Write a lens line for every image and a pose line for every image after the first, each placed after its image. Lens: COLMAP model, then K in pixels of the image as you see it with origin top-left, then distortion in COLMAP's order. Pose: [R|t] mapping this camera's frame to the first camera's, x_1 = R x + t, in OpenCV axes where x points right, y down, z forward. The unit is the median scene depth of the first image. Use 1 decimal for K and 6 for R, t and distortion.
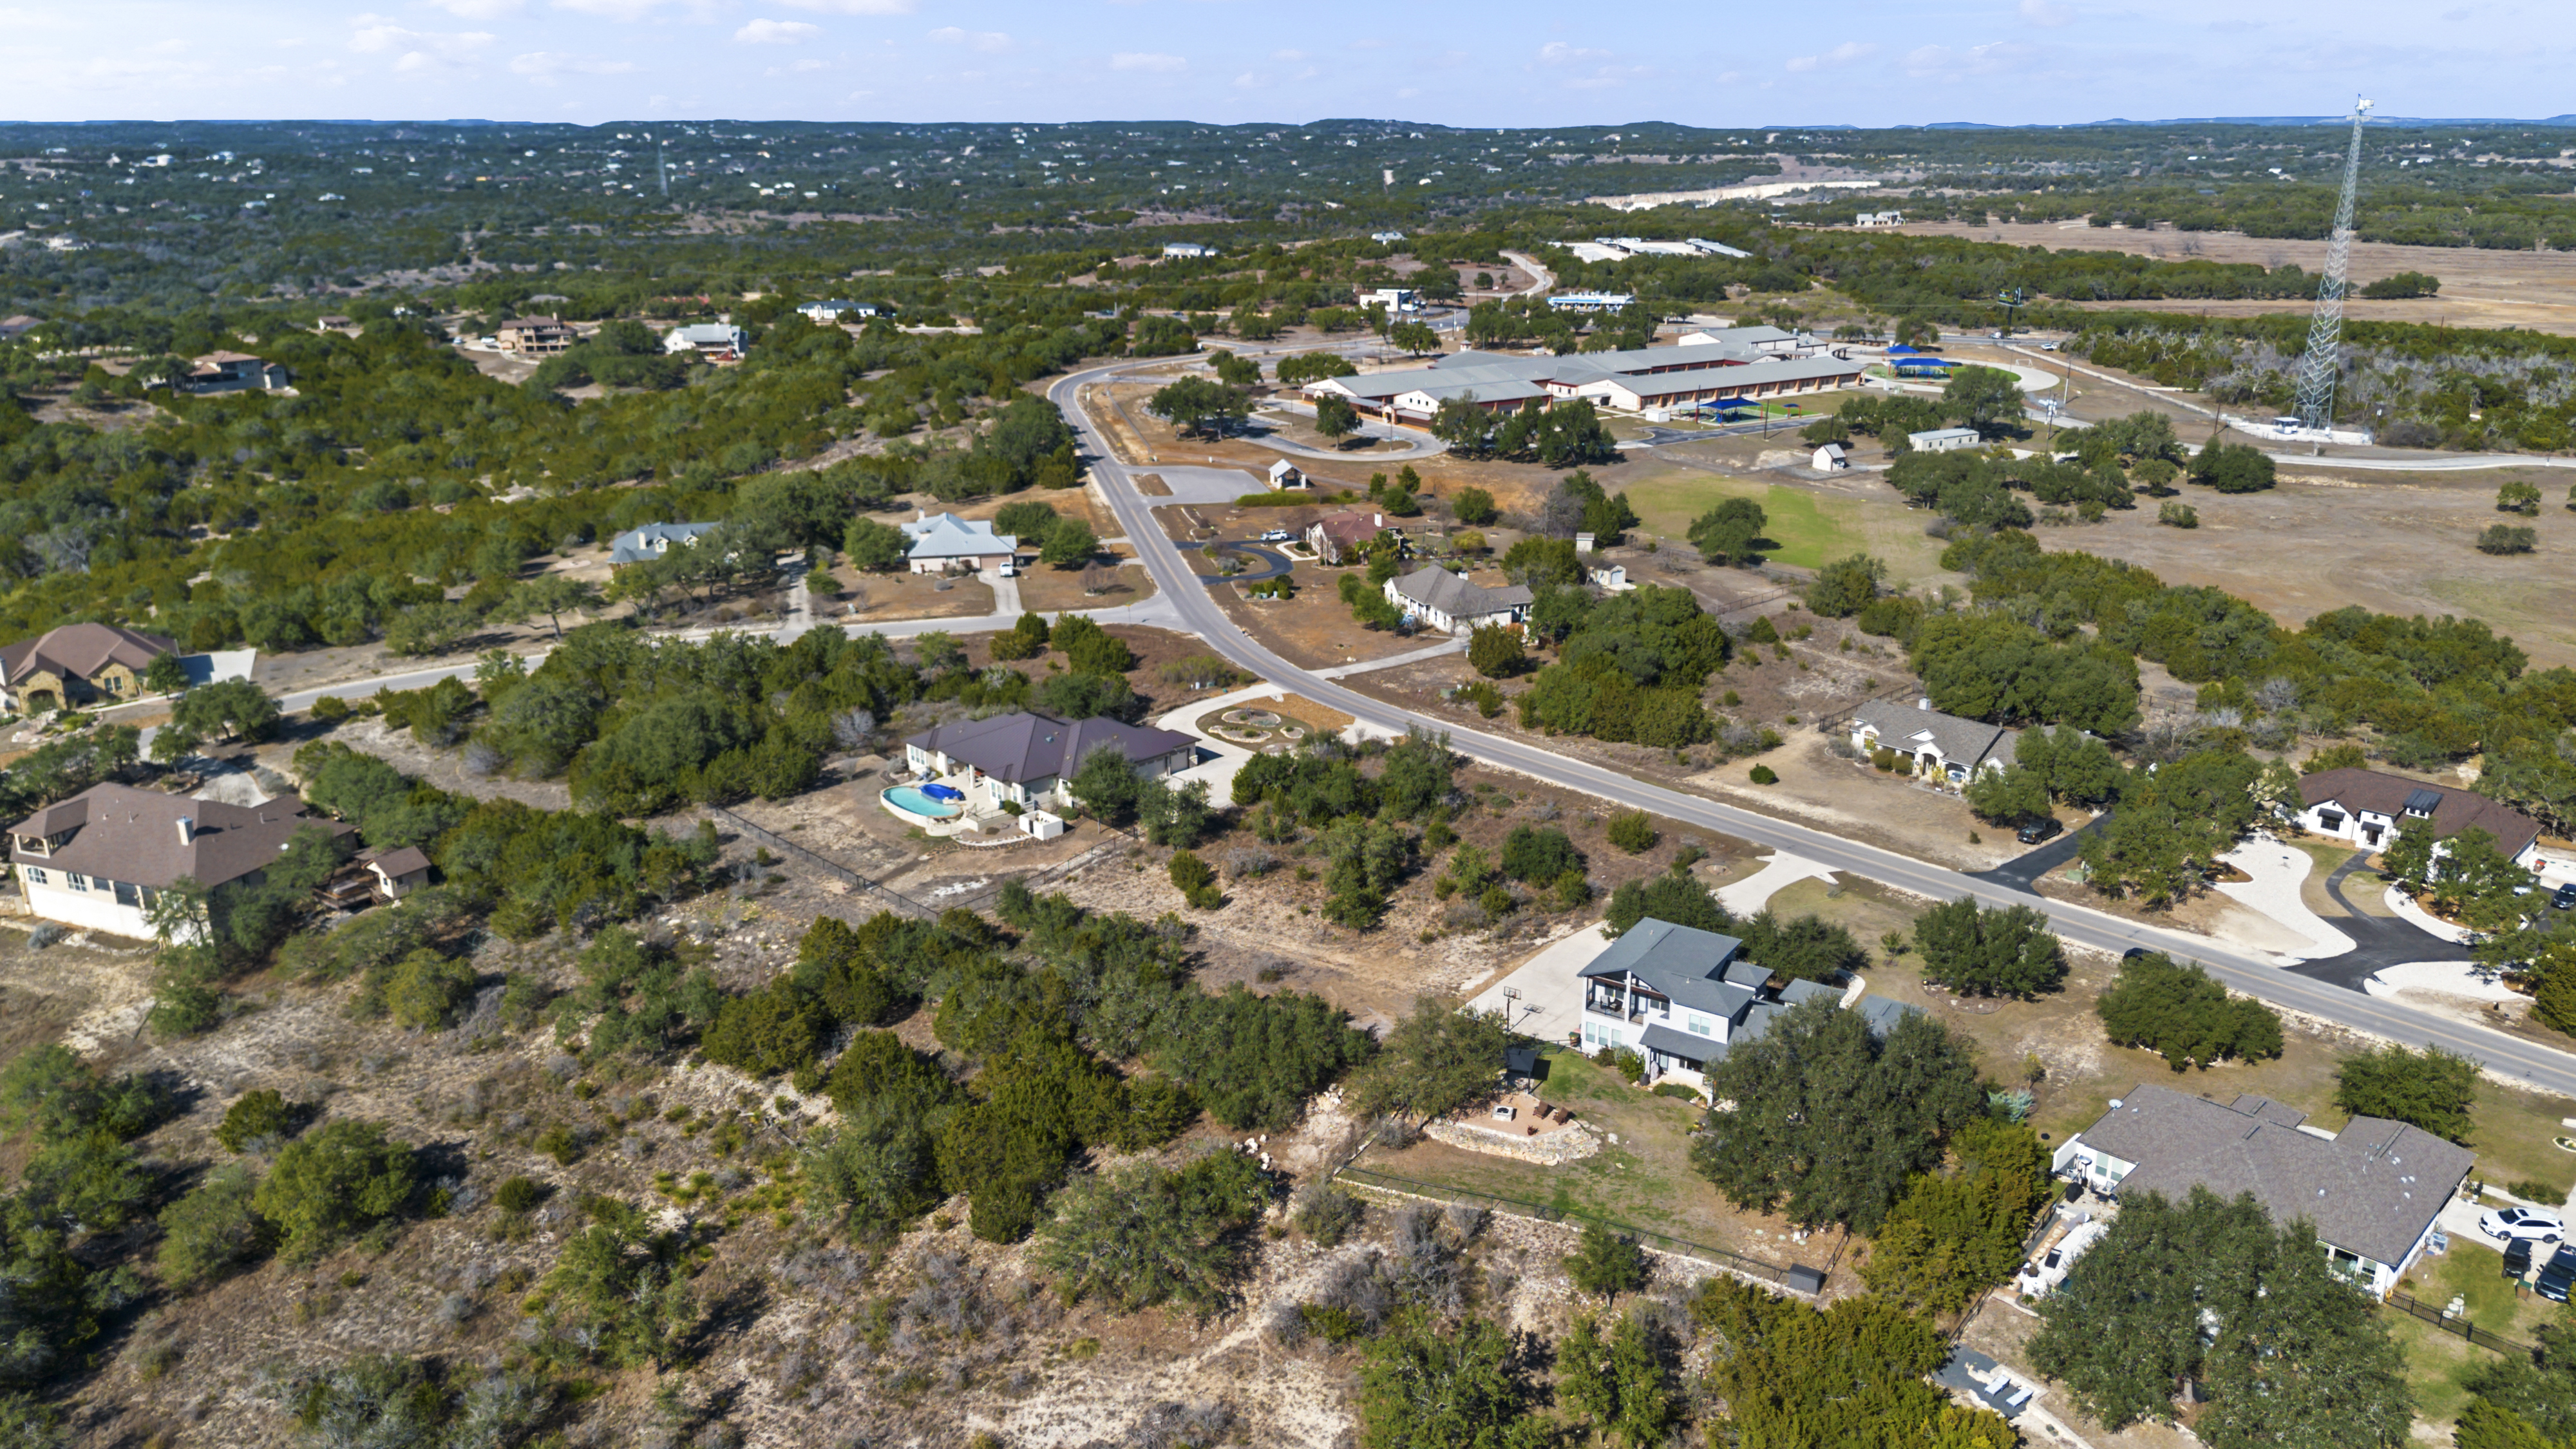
lens RADIAL K [[1847.2, 0, 1286.0], [0, 1847.2, 729.4], [0, 0, 1]] dist [0.061050, -0.062400]
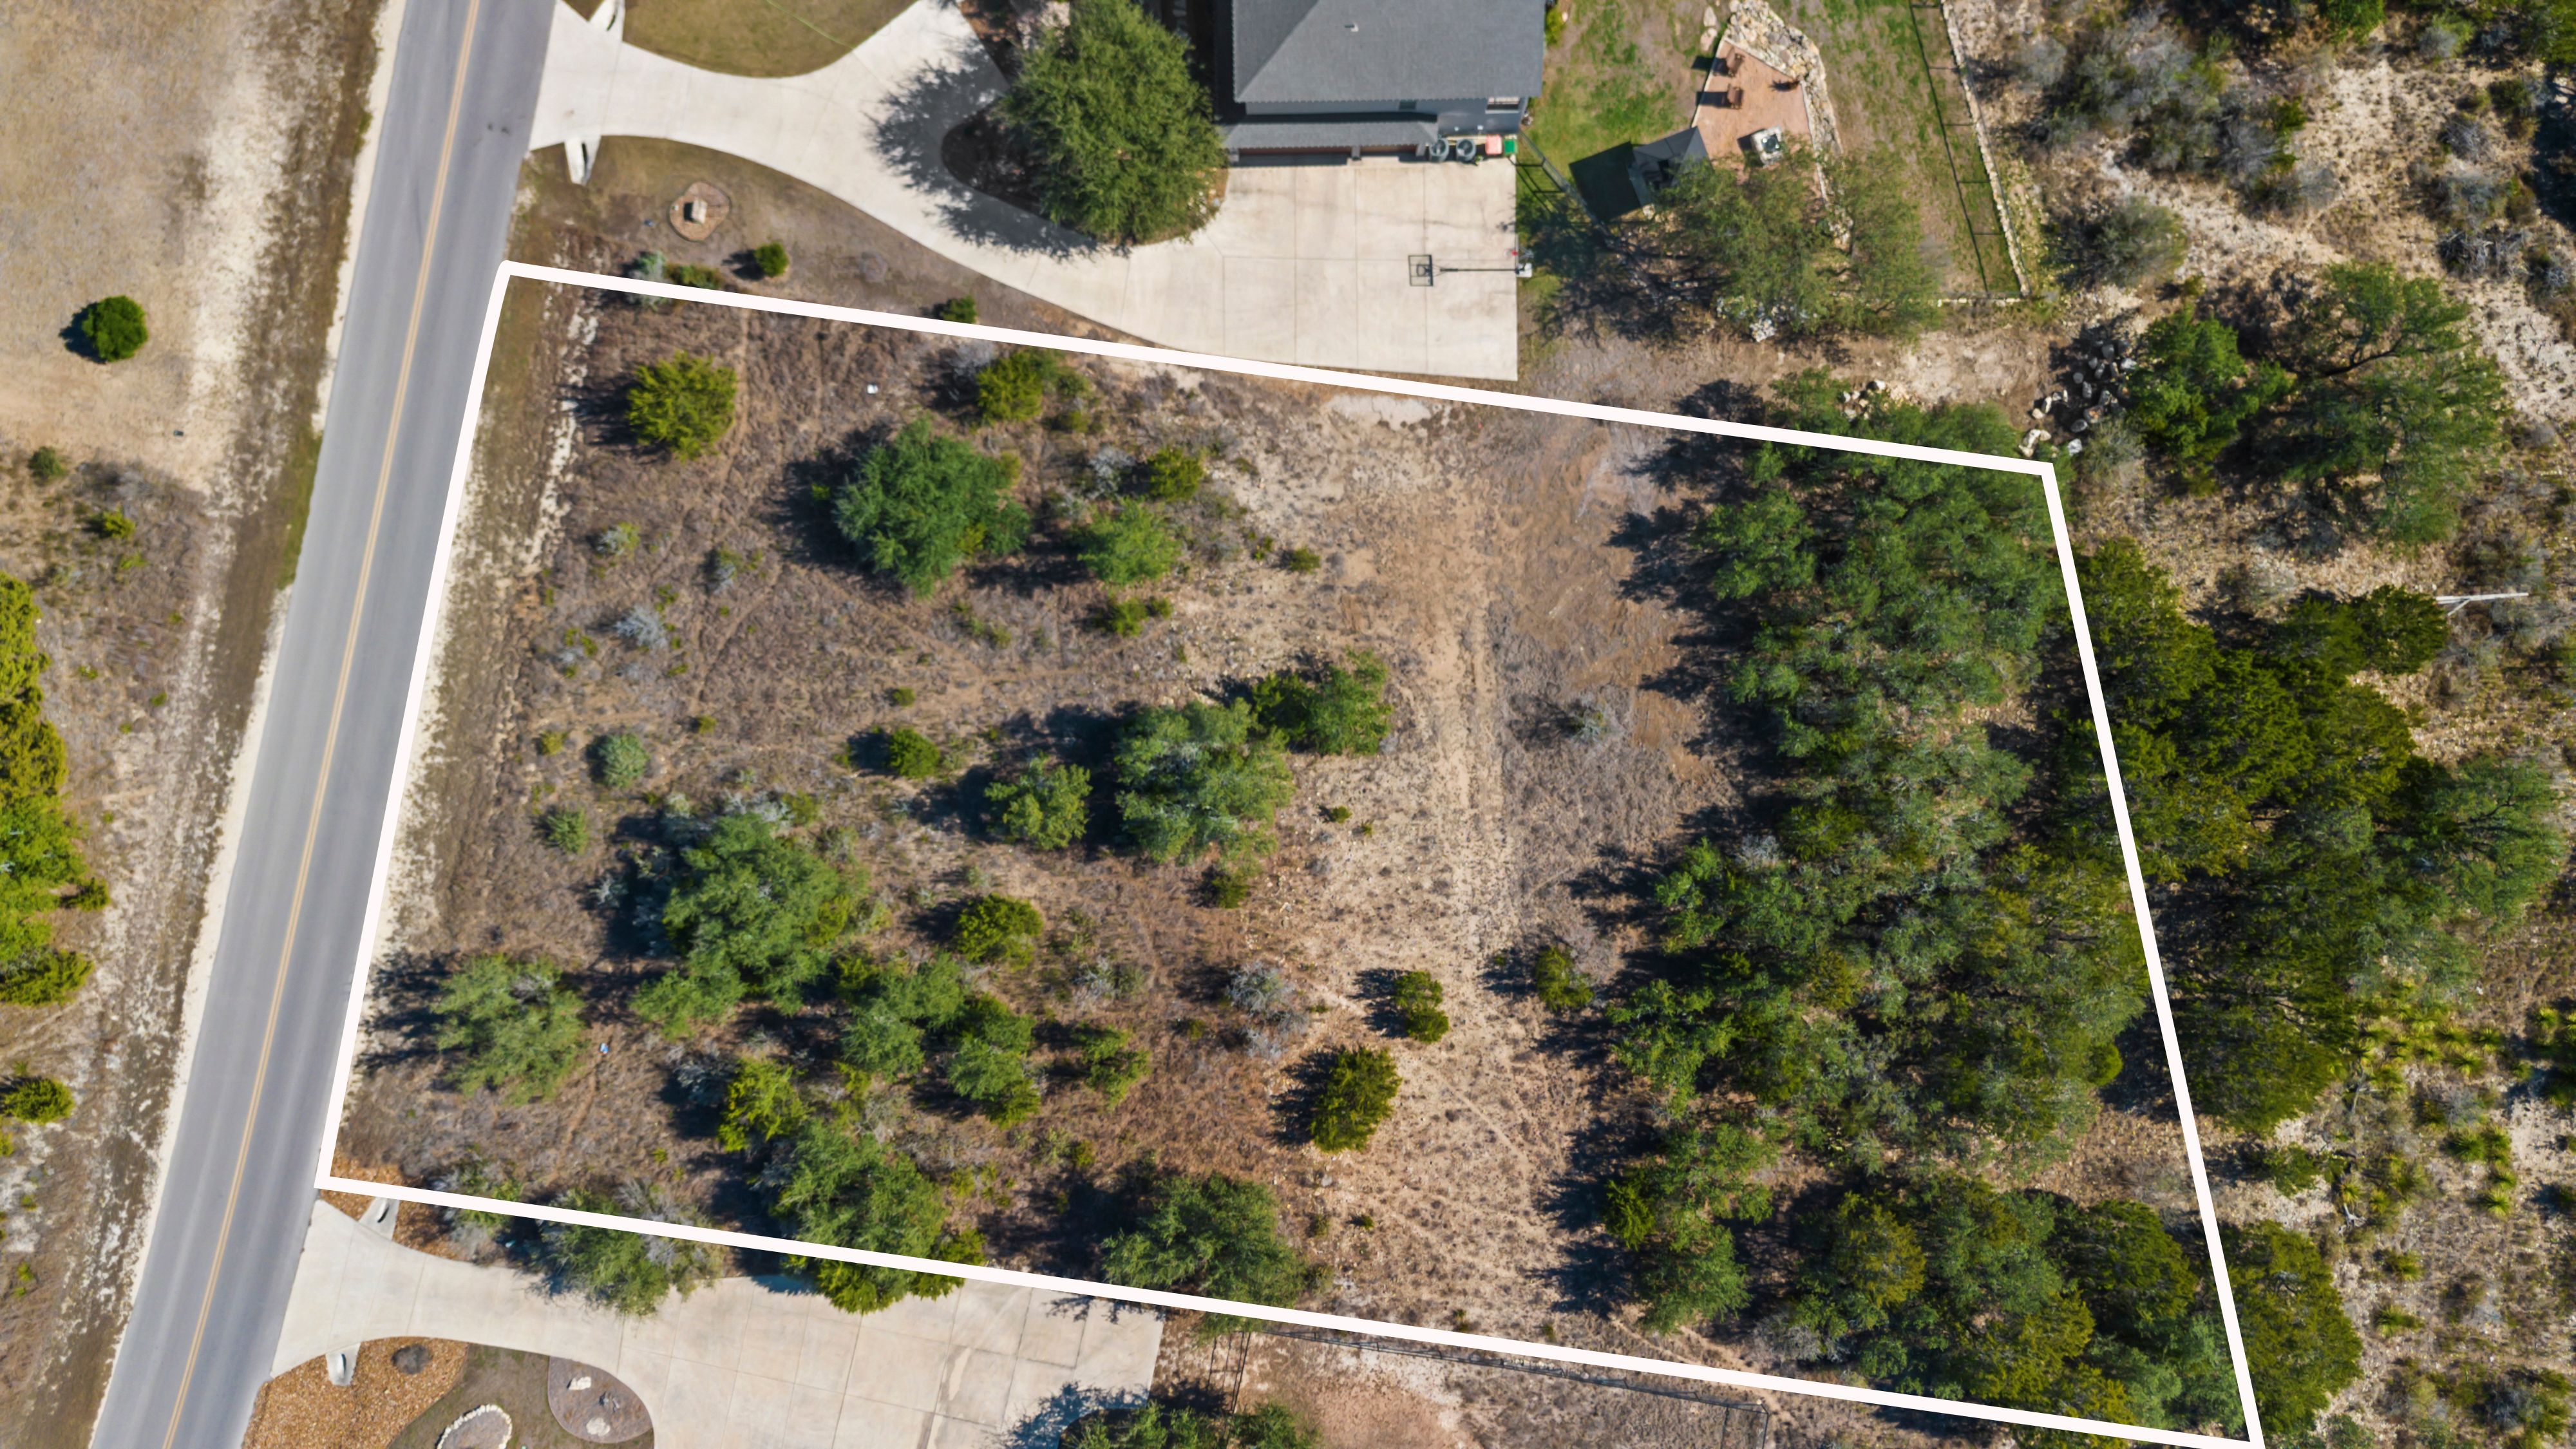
lens RADIAL K [[1847.2, 0, 1284.7], [0, 1847.2, 716.3], [0, 0, 1]] dist [0.061050, -0.062400]
pose [[-0.567735, -0.822831, 0.025026, 0.023178], [0.257333, -0.148513, 0.954842, -0.324865], [-0.781957, 0.548538, 0.296057, 0.711180]]
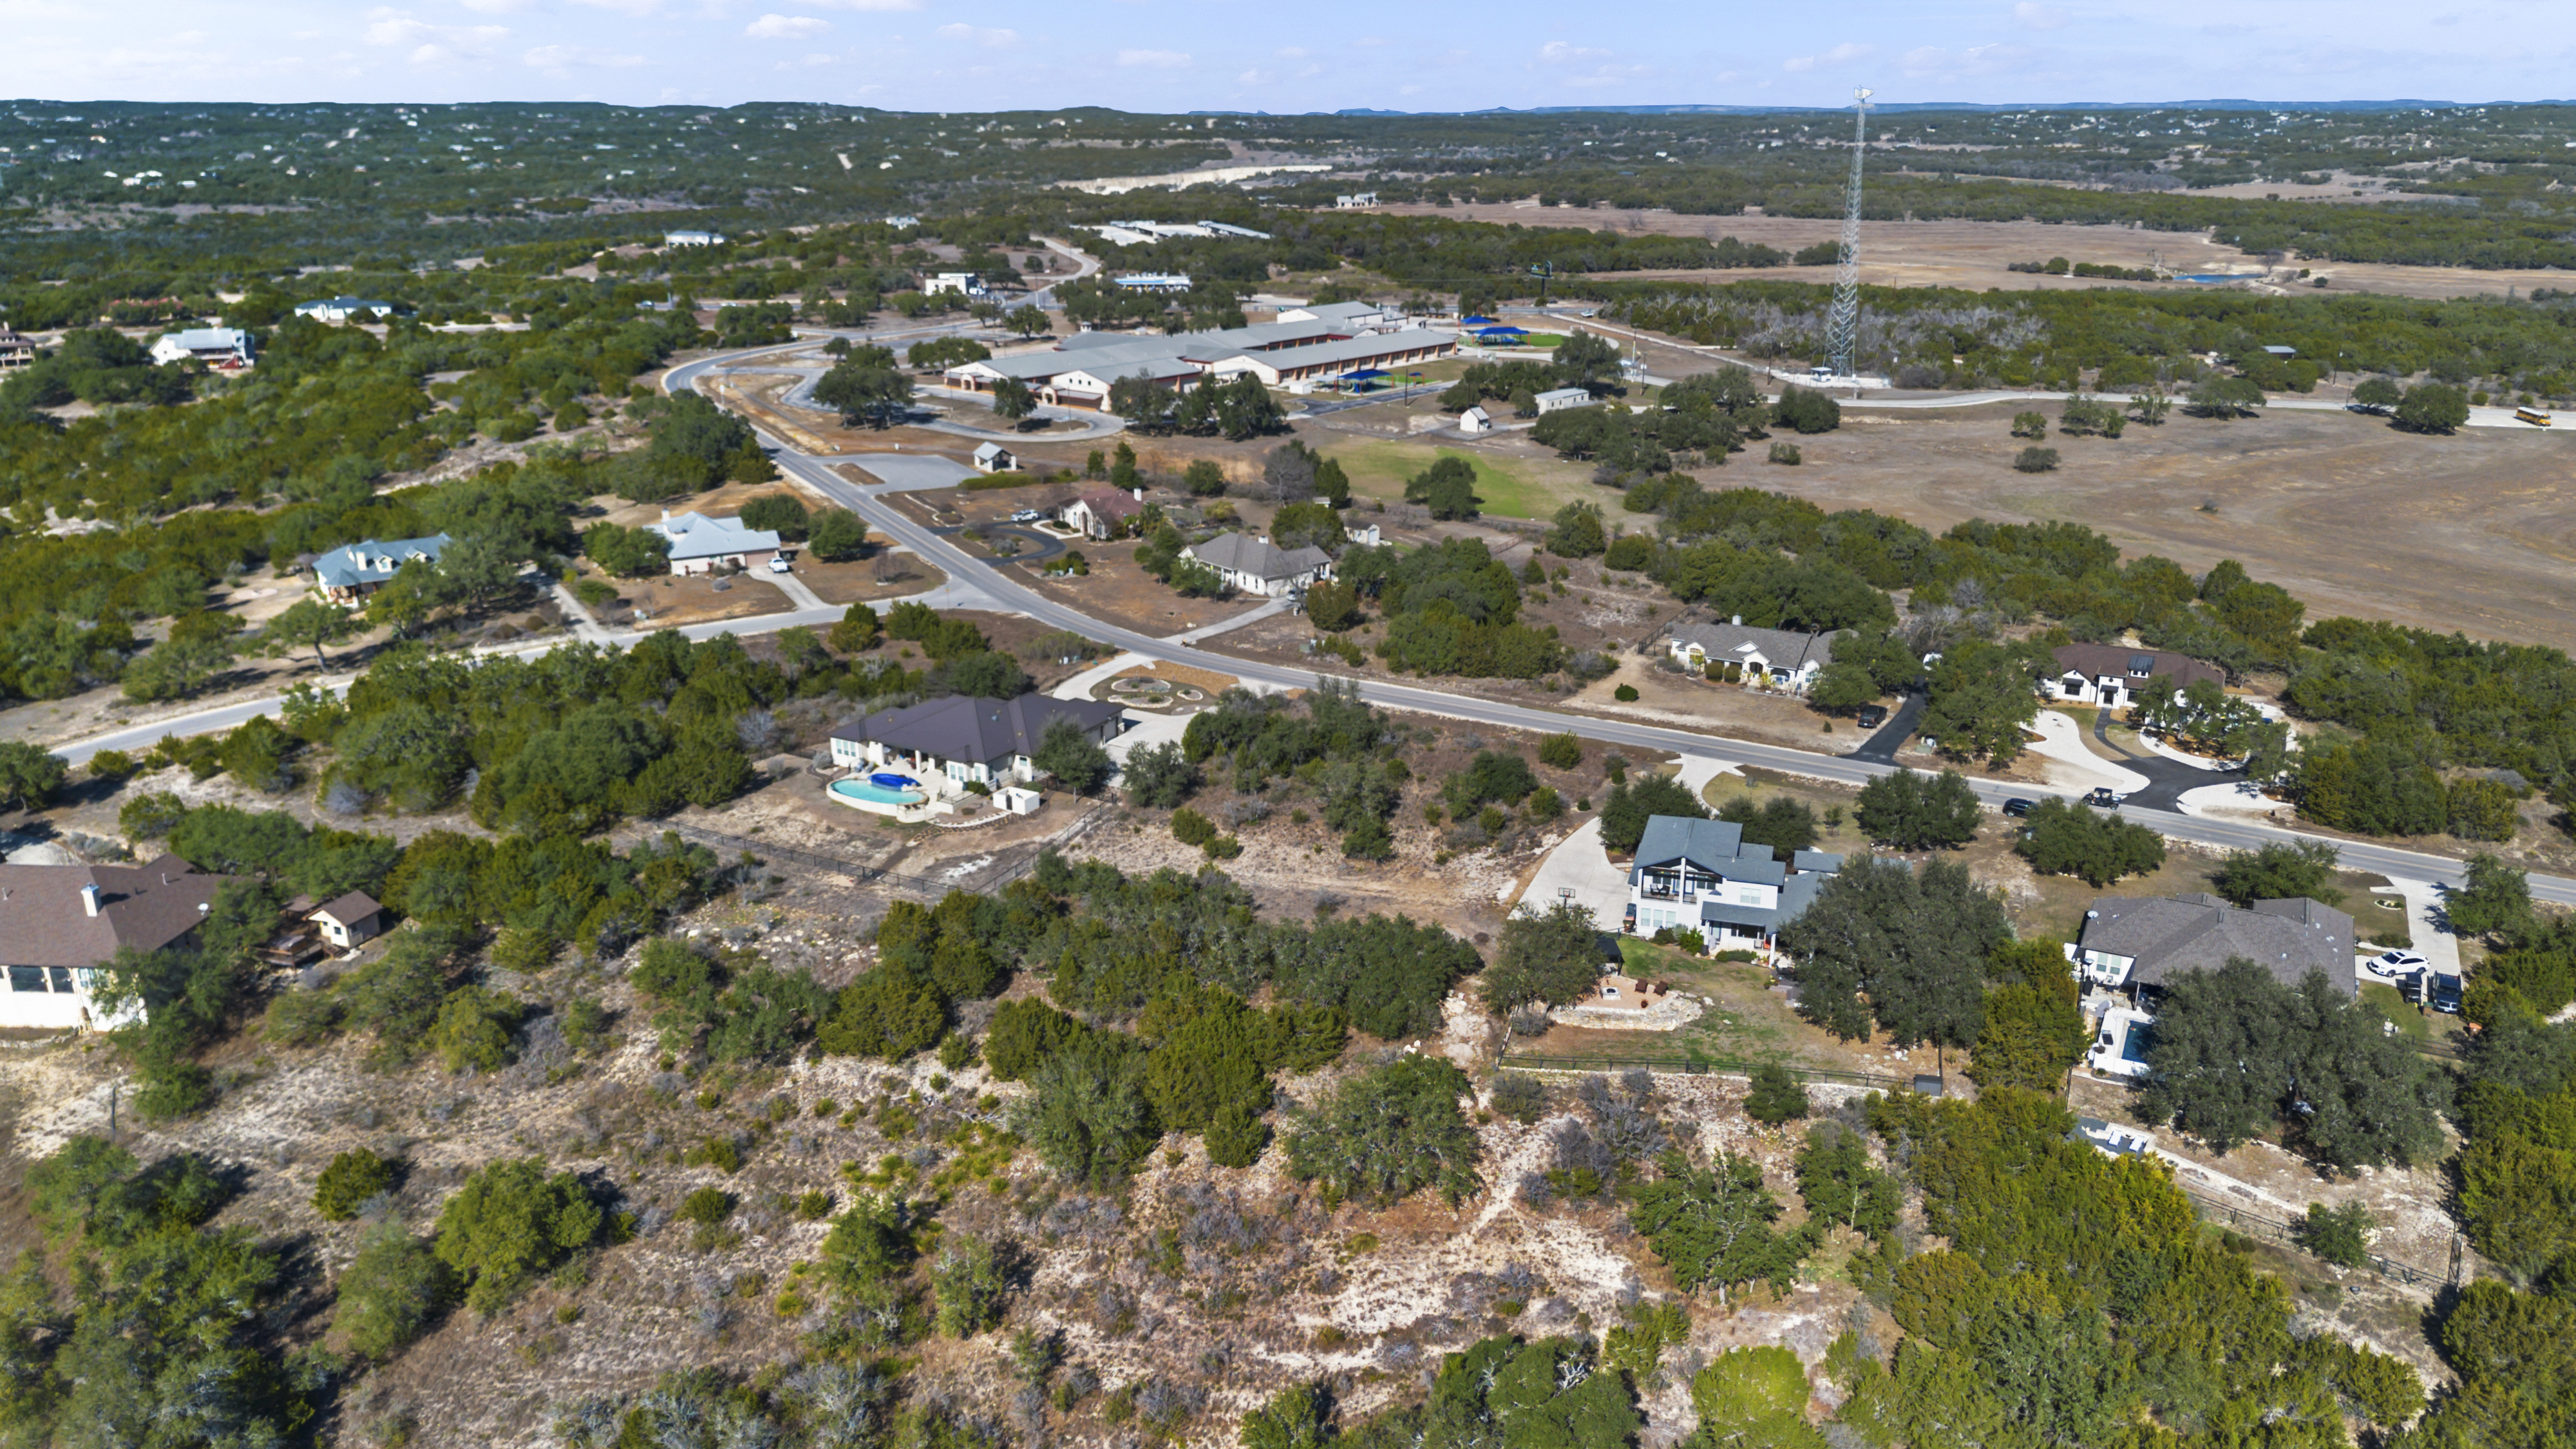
lens RADIAL K [[1847.2, 0, 1288.0], [0, 1847.2, 723.7], [0, 0, 1]] dist [0.061050, -0.062400]
pose [[0.956898, -0.090916, 0.275825, -0.247052], [0.089572, 0.995827, 0.017495, 0.005034], [-0.276265, 0.007965, 0.961049, -0.017184]]
